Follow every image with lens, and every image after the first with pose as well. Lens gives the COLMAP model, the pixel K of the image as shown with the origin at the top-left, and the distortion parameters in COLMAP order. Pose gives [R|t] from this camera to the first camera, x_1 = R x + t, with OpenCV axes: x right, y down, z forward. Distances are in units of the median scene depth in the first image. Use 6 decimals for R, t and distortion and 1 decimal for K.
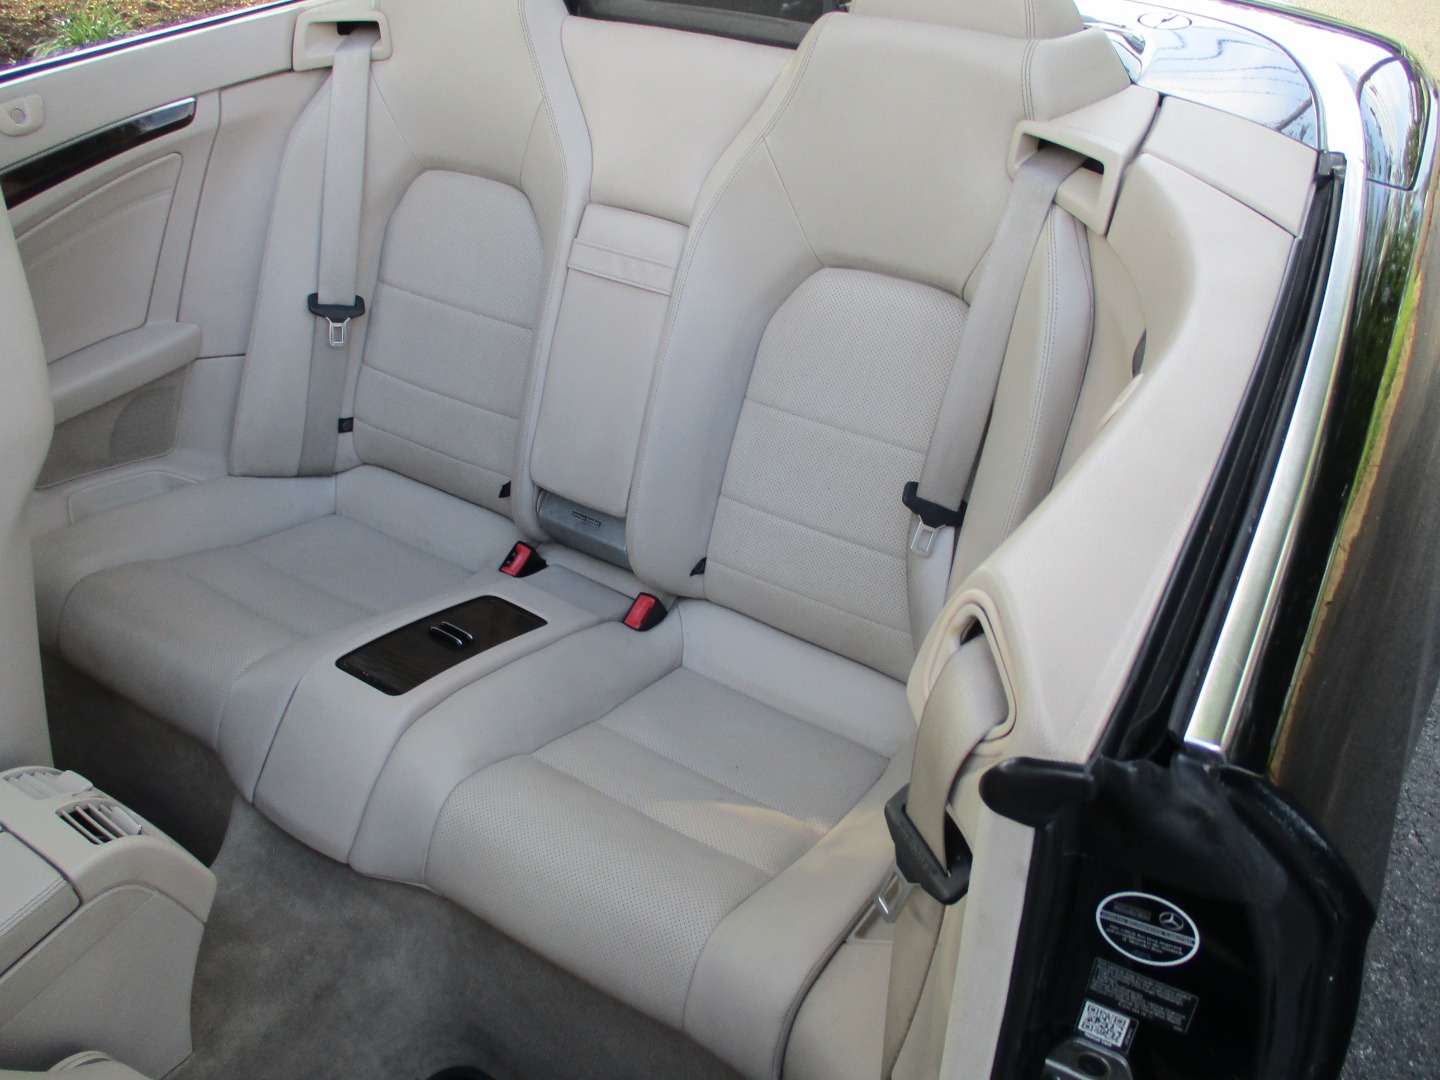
lens RADIAL K [[1242.9, 0, 720.0], [0, 1242.9, 540.0], [0, 0, 1]] dist [-0.023760, 0.007618]
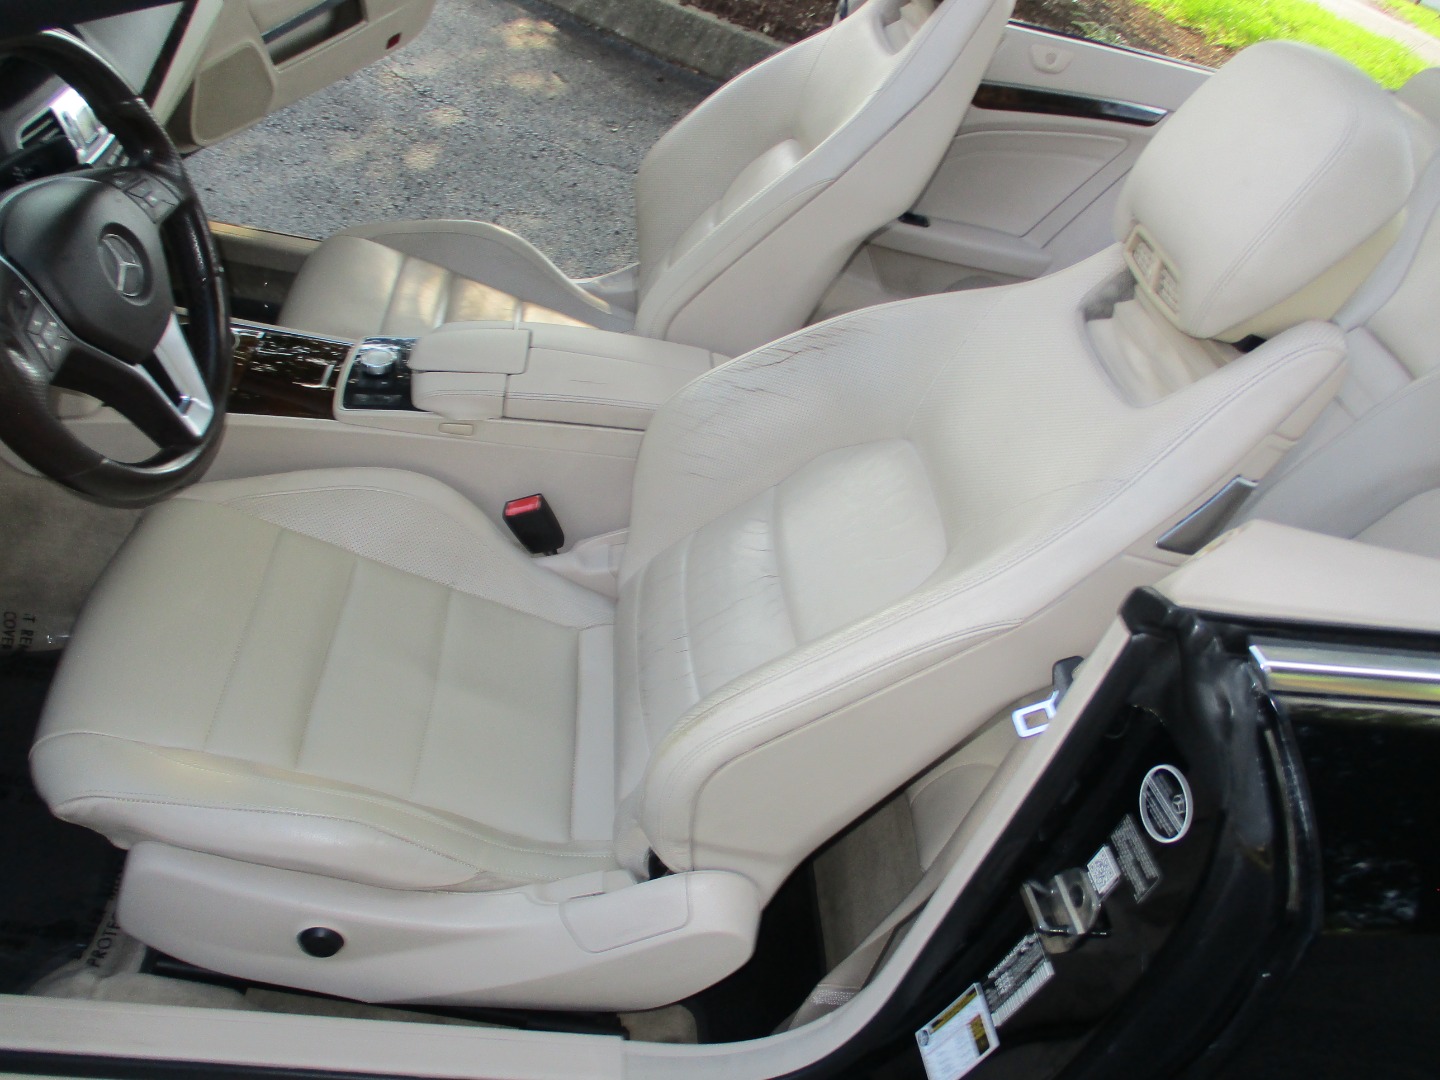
lens RADIAL K [[1242.9, 0, 720.0], [0, 1242.9, 540.0], [0, 0, 1]] dist [-0.023760, 0.007618]
pose [[0.581703, 0.610713, -0.537263, 0.586637], [-0.655274, 0.743175, 0.135300, 0.229265], [0.481911, 0.273350, 0.832491, -0.391788]]
